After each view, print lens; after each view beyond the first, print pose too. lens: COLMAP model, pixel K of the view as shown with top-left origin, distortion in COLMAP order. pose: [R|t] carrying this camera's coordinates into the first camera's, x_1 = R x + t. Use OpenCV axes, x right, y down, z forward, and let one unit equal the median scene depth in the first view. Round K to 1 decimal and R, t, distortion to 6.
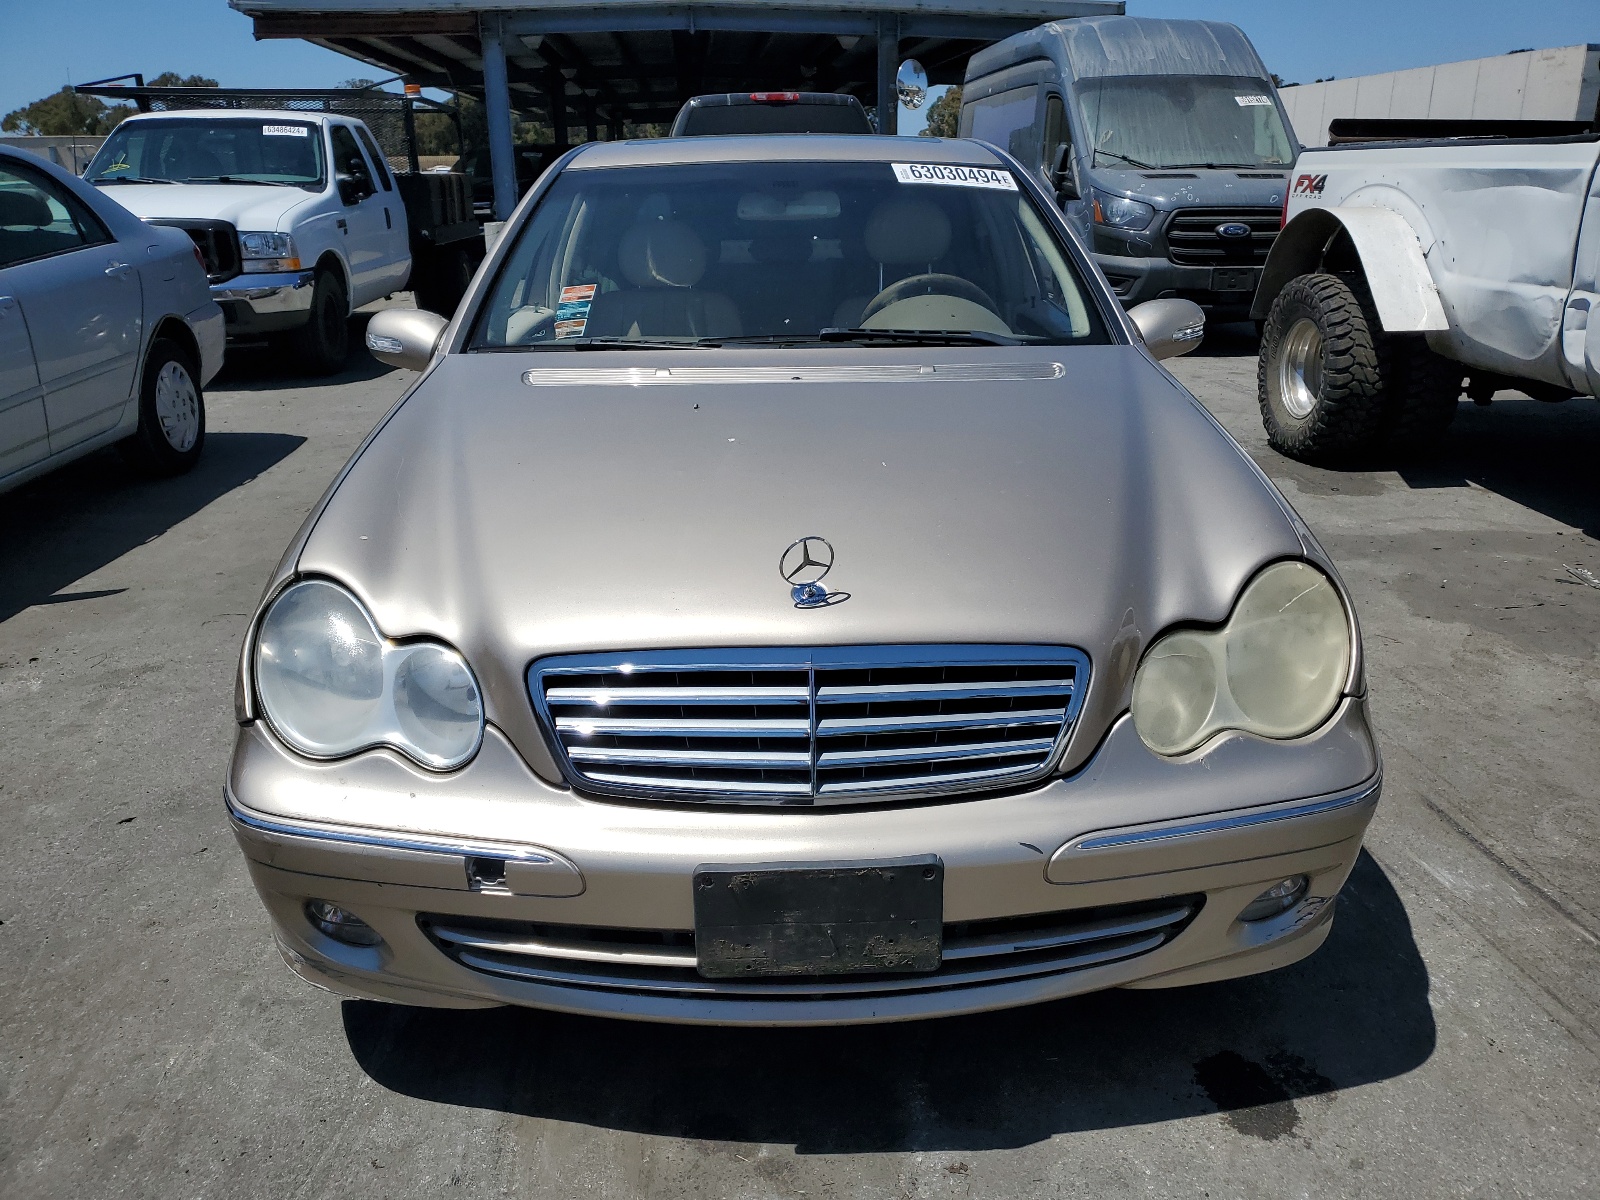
lens RADIAL K [[1244.4, 0, 801.4], [0, 1244.4, 595.5], [0, 0, 1]] dist [-0.008586, 0.021553]
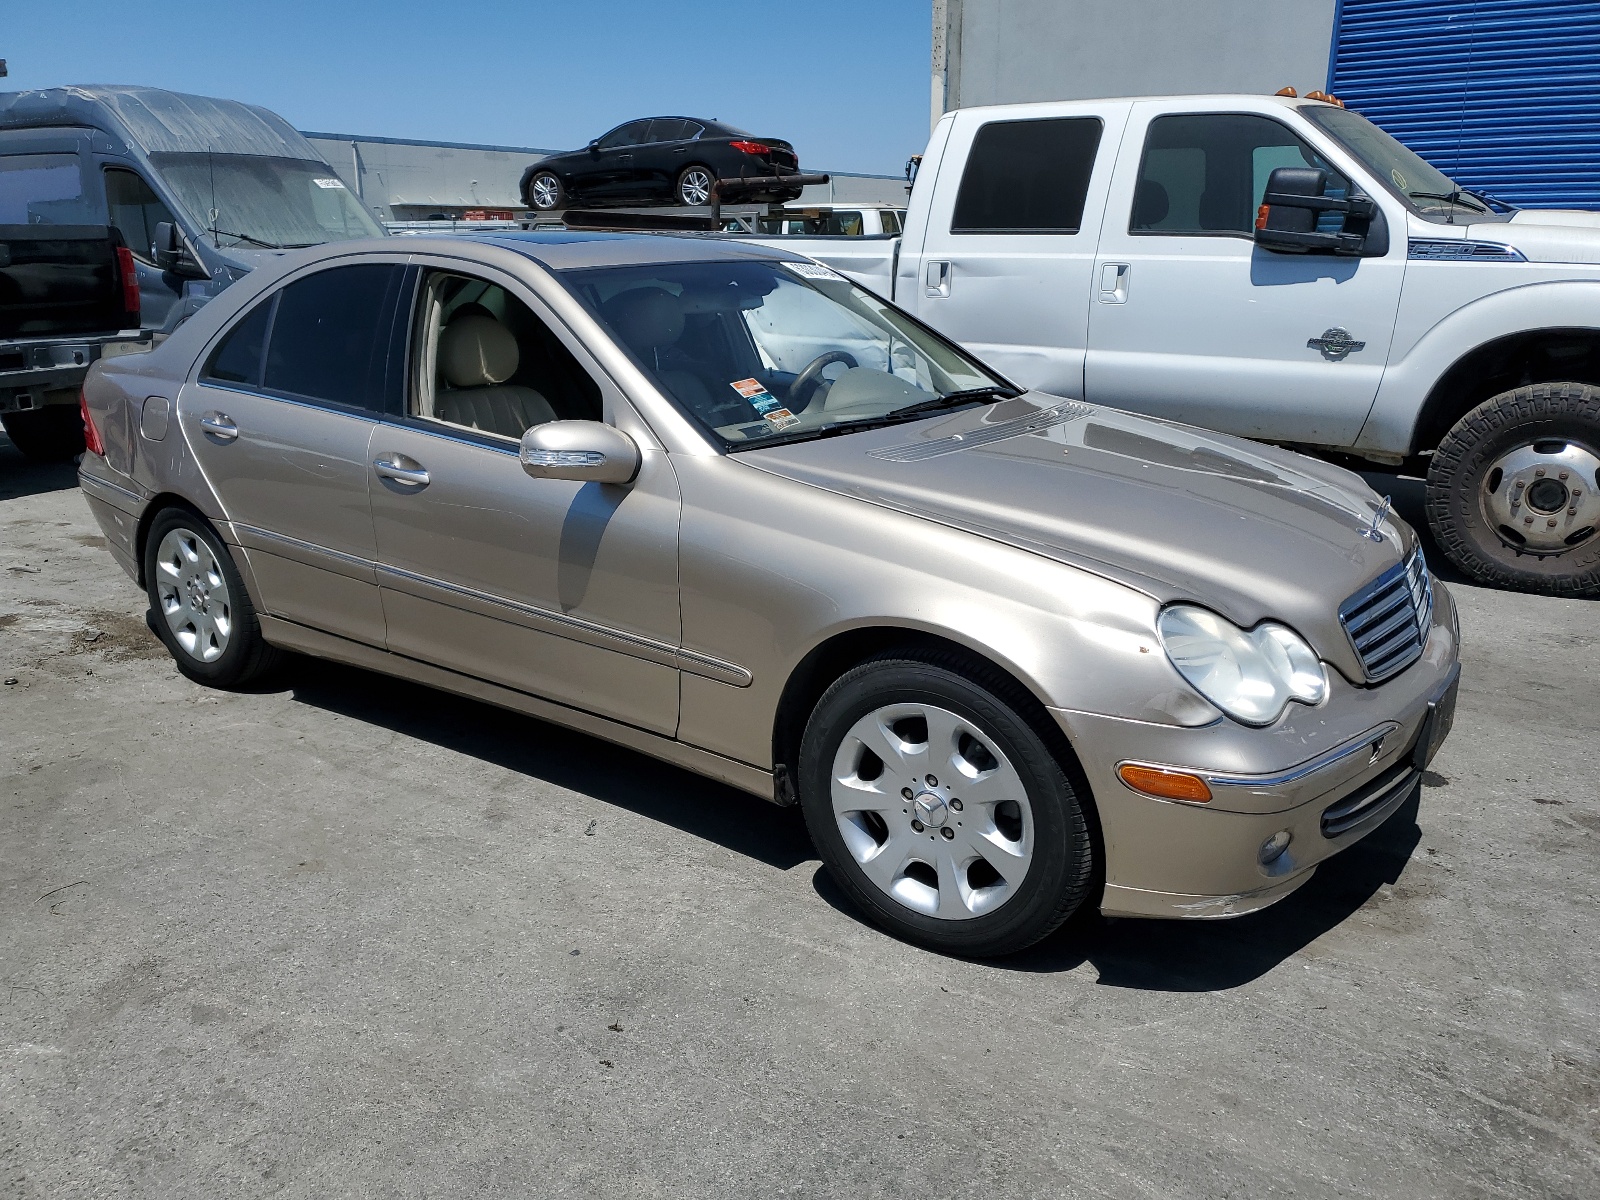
lens RADIAL K [[1244.4, 0, 792.1], [0, 1244.4, 605.1], [0, 0, 1]] dist [-0.008586, 0.021553]
pose [[0.623733, -0.214185, 0.751720, -0.633047], [0.247065, 0.966441, 0.070365, -0.080021], [-0.741564, 0.141835, 0.655718, 0.184584]]
